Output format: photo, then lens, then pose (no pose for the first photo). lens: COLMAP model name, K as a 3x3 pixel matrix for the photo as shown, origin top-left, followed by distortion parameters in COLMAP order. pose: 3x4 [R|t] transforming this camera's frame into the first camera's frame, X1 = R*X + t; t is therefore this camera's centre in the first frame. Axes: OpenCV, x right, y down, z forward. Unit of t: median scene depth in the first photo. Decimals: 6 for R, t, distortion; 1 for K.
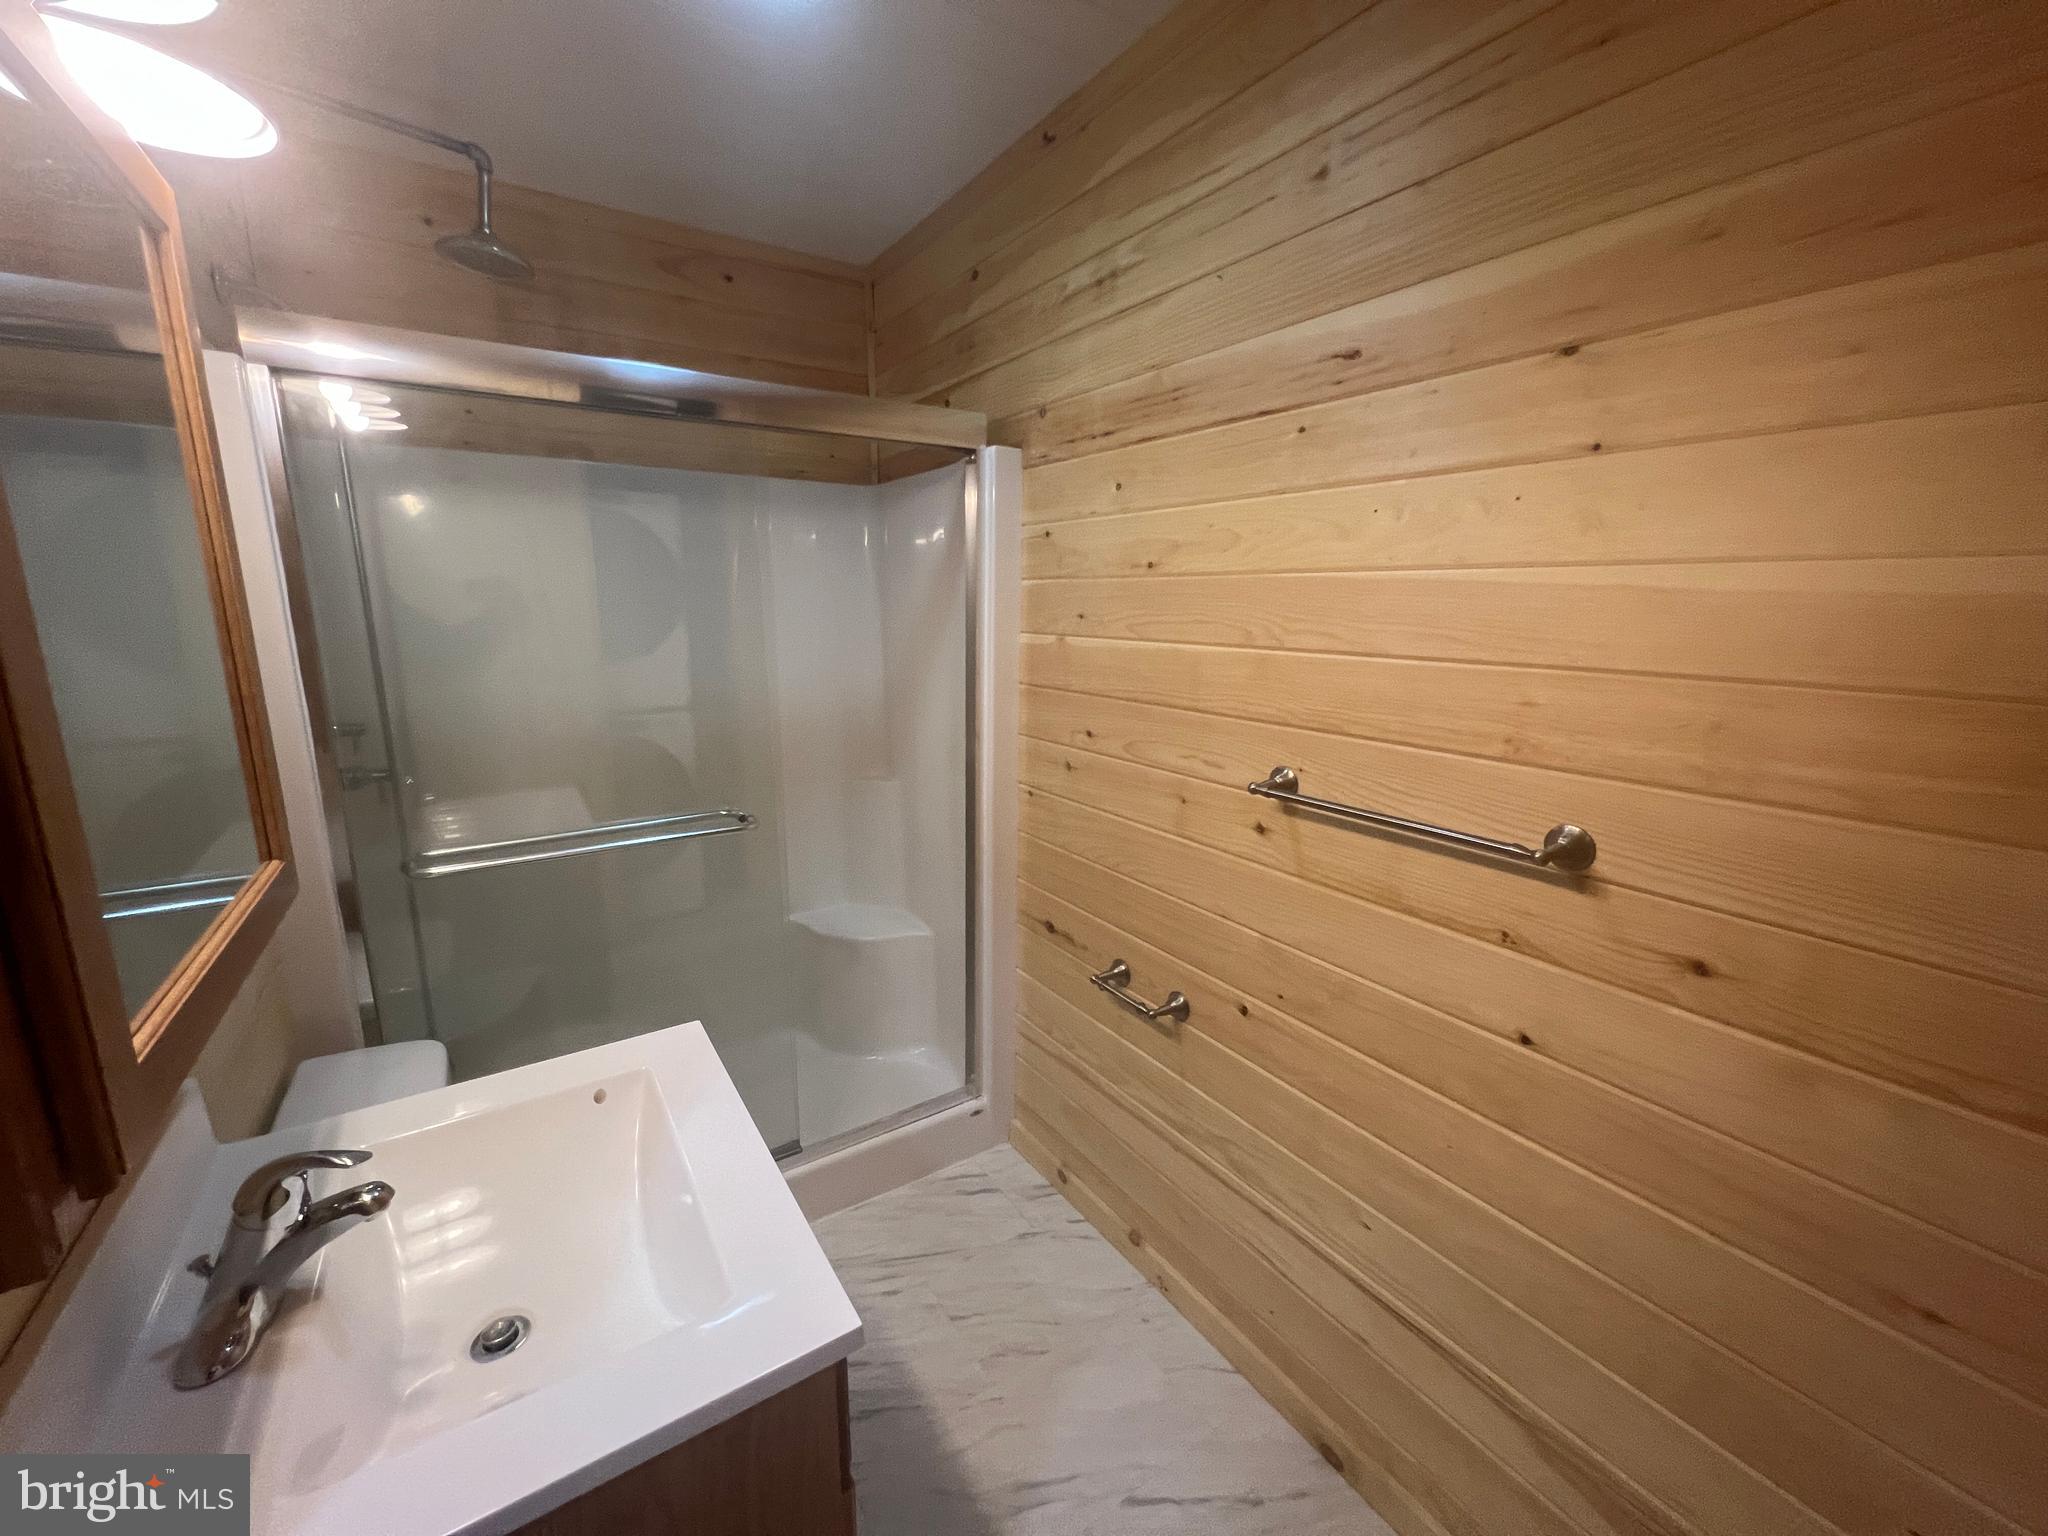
lens RADIAL K [[812.8, 0, 1024.0], [0, 812.8, 768.0], [0, 0, 1]] dist [0.002367, -0.000163]
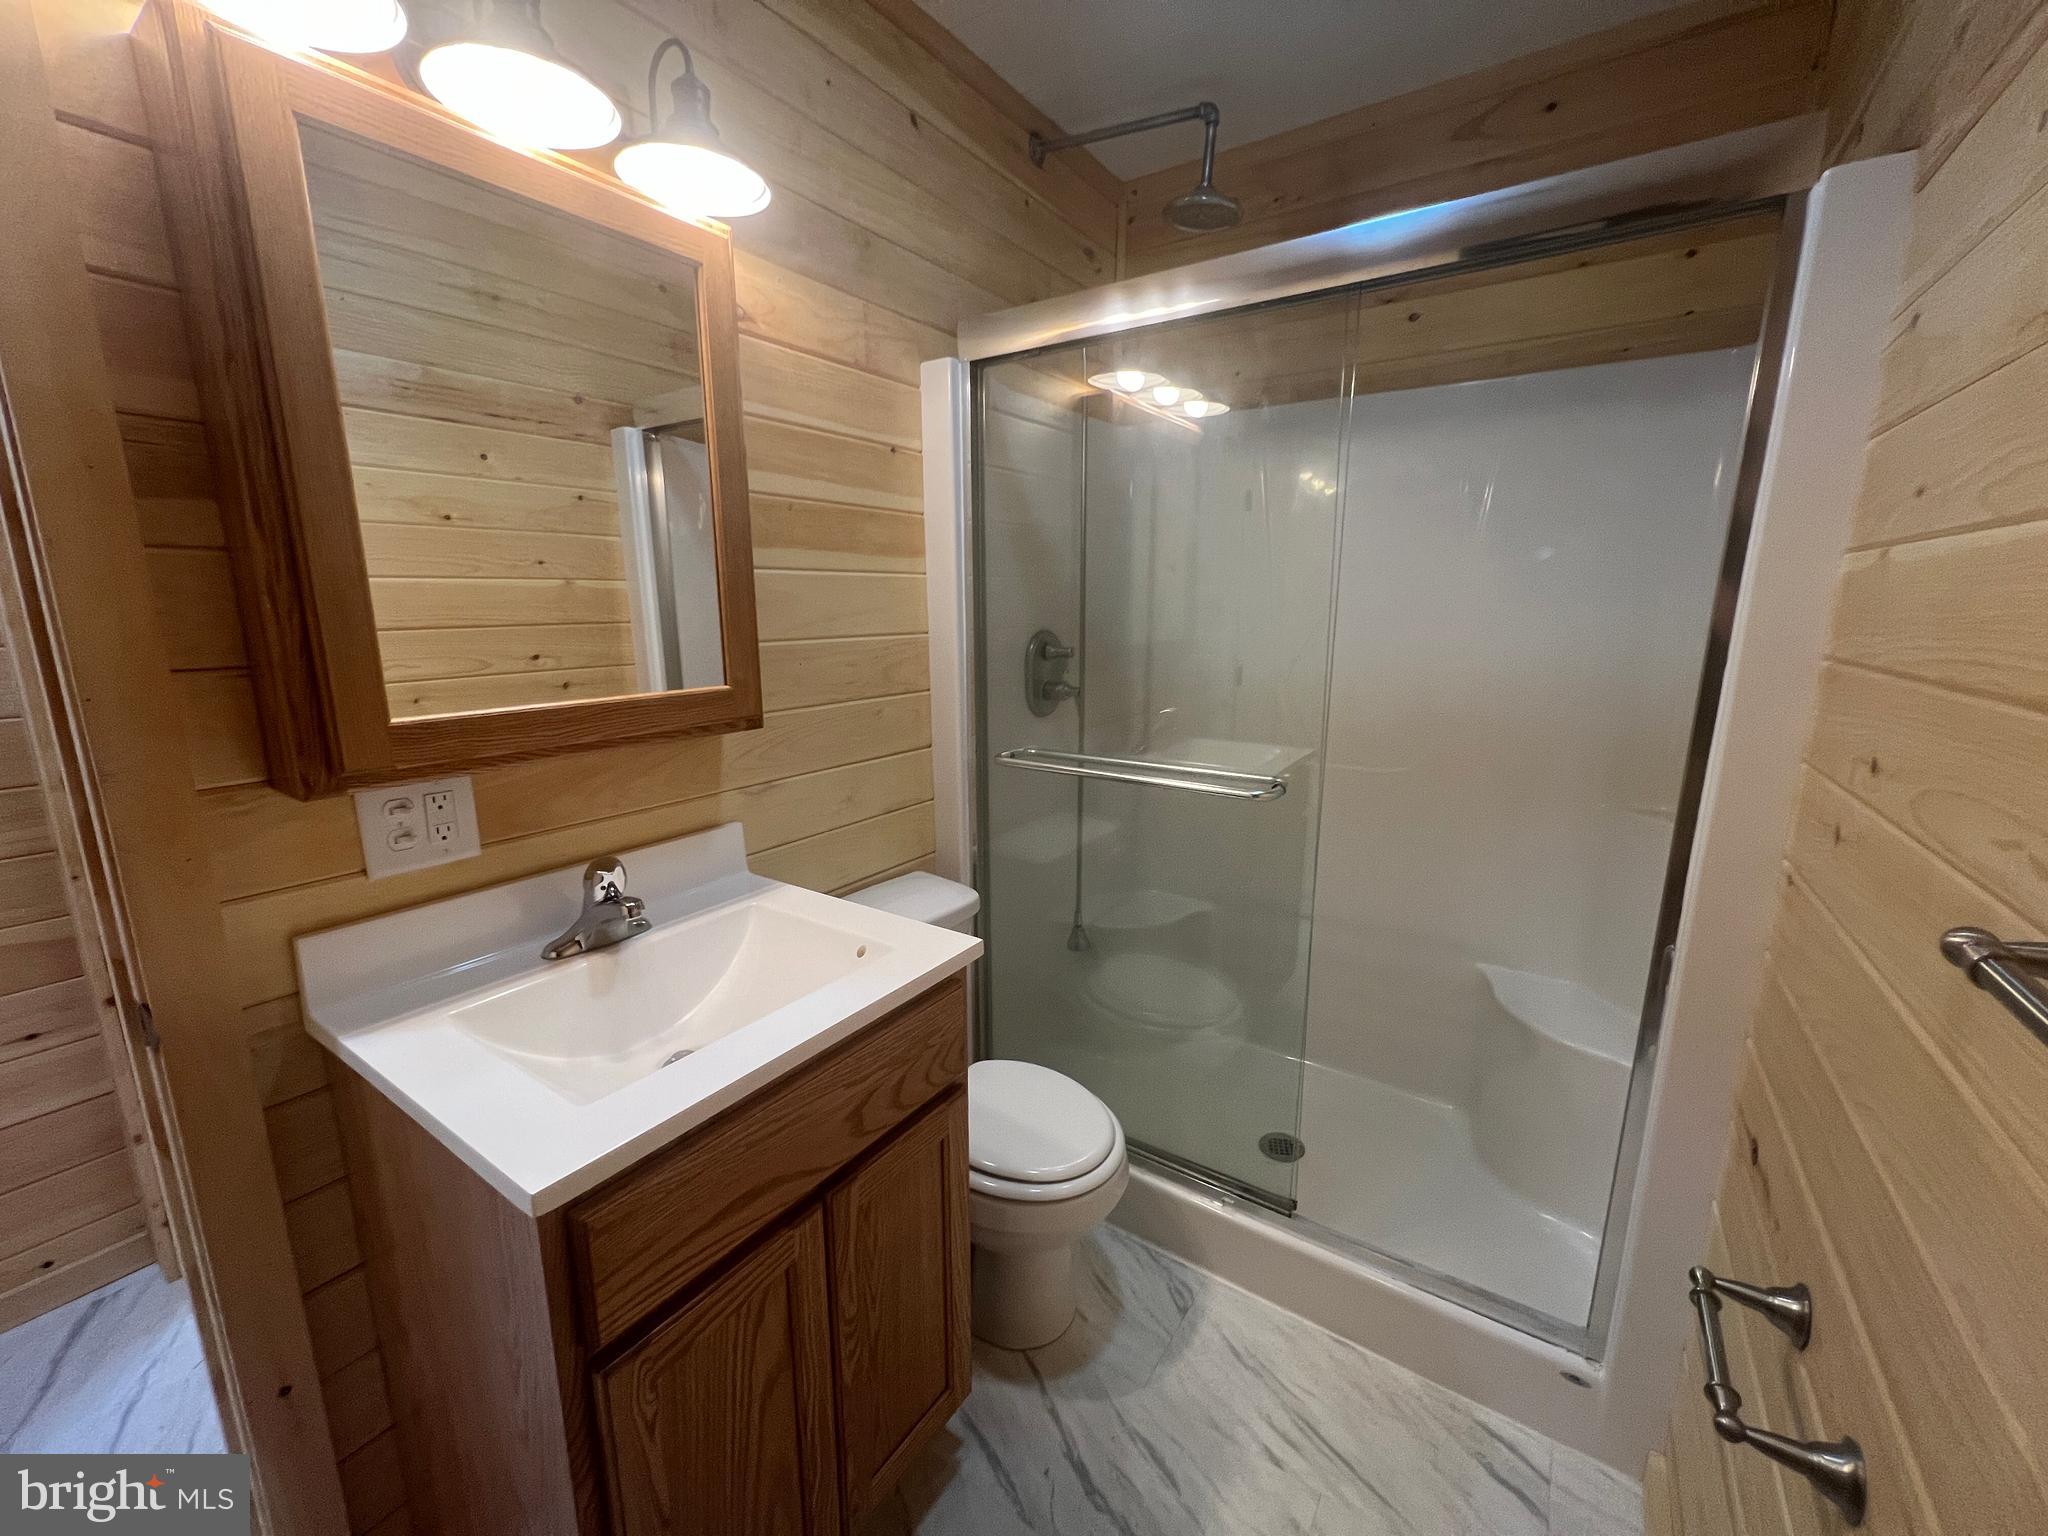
lens RADIAL K [[812.8, 0, 1024.0], [0, 812.8, 768.0], [0, 0, 1]] dist [0.002367, -0.000163]
pose [[0.381515, 0.181530, -0.906362, 0.276791], [-0.187028, 0.975406, 0.116633, -0.006447], [0.905244, 0.125018, 0.406084, 0.380106]]
